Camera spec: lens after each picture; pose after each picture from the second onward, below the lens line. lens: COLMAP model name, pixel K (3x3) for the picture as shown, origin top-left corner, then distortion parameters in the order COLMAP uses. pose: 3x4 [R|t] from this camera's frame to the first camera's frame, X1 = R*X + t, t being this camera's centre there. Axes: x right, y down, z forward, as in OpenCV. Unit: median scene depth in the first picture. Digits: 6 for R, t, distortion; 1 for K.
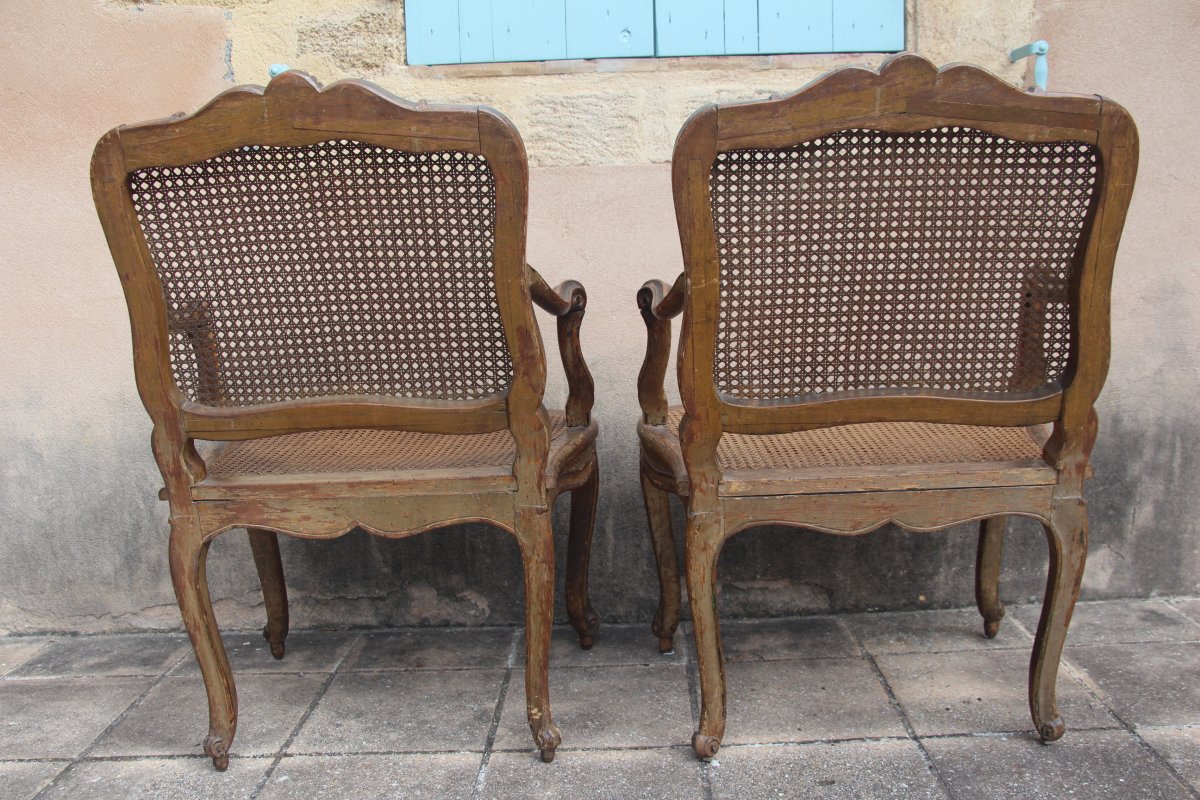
lens RADIAL K [[1196.4, 0, 597.7], [0, 1196.4, 394.9], [0, 0, 1]] dist [-0.077298, 0.000000]
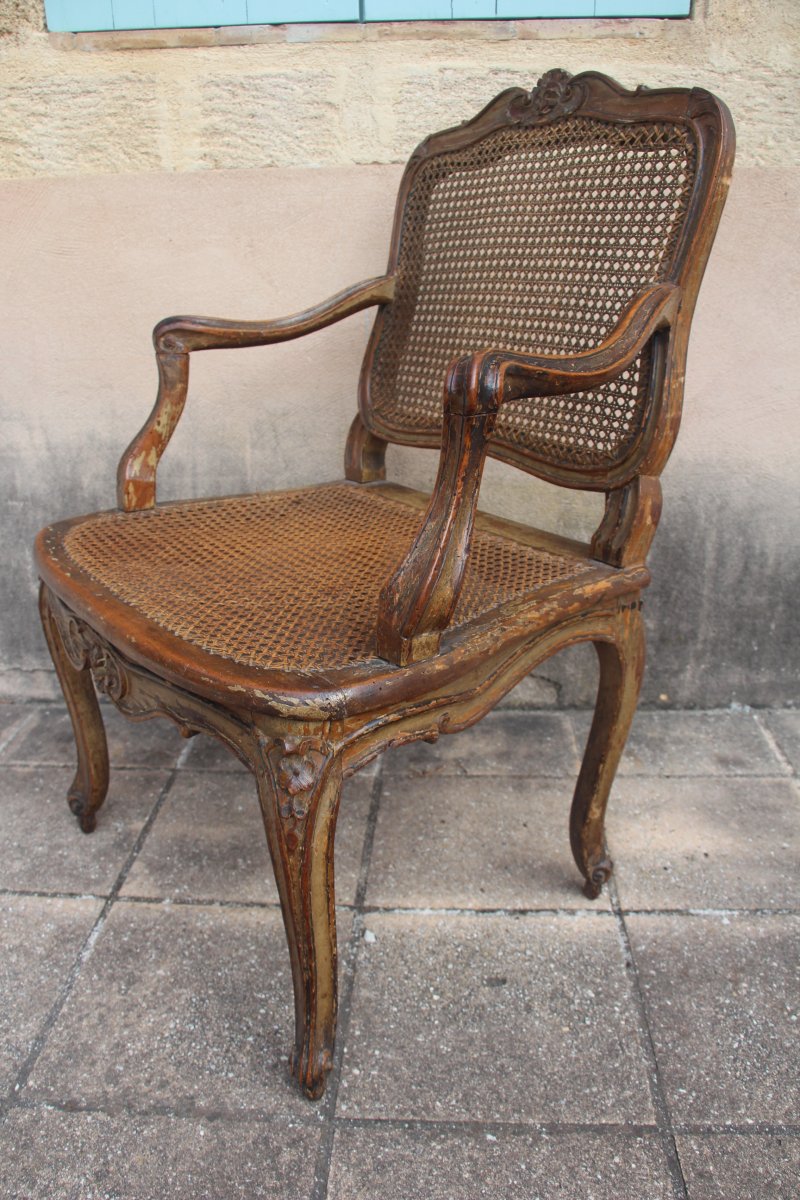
lens RADIAL K [[1036.1, 0, 393.2], [0, 1036.1, 613.6], [0, 0, 1]] dist [-0.165540, 0.143317]
pose [[0.998580, 0.034742, -0.040391, 0.108759], [-0.024605, 0.973171, 0.228763, -0.058625], [0.047255, -0.227444, 0.972644, 0.286367]]
